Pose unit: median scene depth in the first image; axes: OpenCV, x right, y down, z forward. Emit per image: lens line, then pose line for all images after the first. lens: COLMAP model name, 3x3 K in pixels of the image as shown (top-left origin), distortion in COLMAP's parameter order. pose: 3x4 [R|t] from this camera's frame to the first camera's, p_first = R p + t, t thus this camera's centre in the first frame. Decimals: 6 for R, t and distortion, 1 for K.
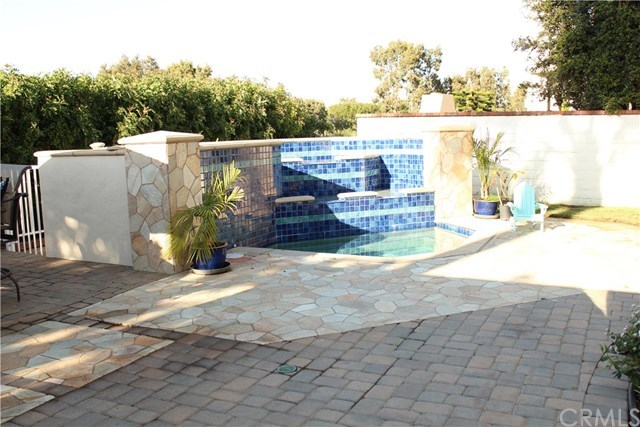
lens RADIAL K [[676.7, 0, 320.1], [0, 676.7, 213.4], [0, 0, 1]] dist [-0.030407, 0.000000]
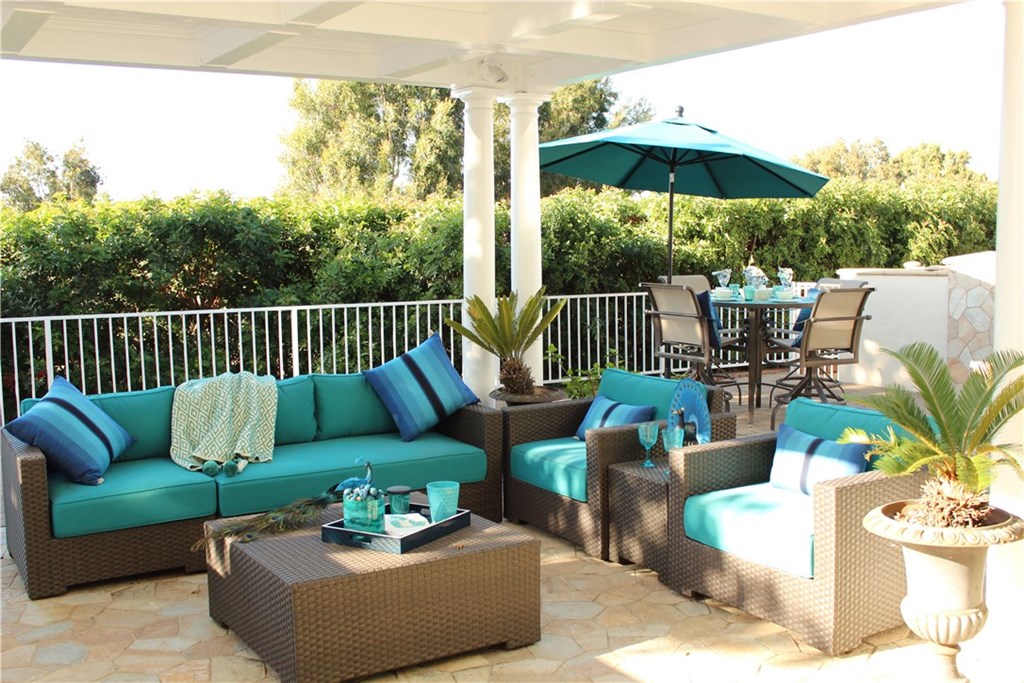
lens RADIAL K [[1082.7, 0, 512.8], [0, 1082.7, 341.7], [0, 0, 1]] dist [-0.030407, 0.000000]
pose [[0.858800, 0.067610, -0.507831, -0.029084], [-0.085018, 0.996317, -0.011129, 0.051718], [0.505208, 0.052733, 0.861385, -0.421290]]
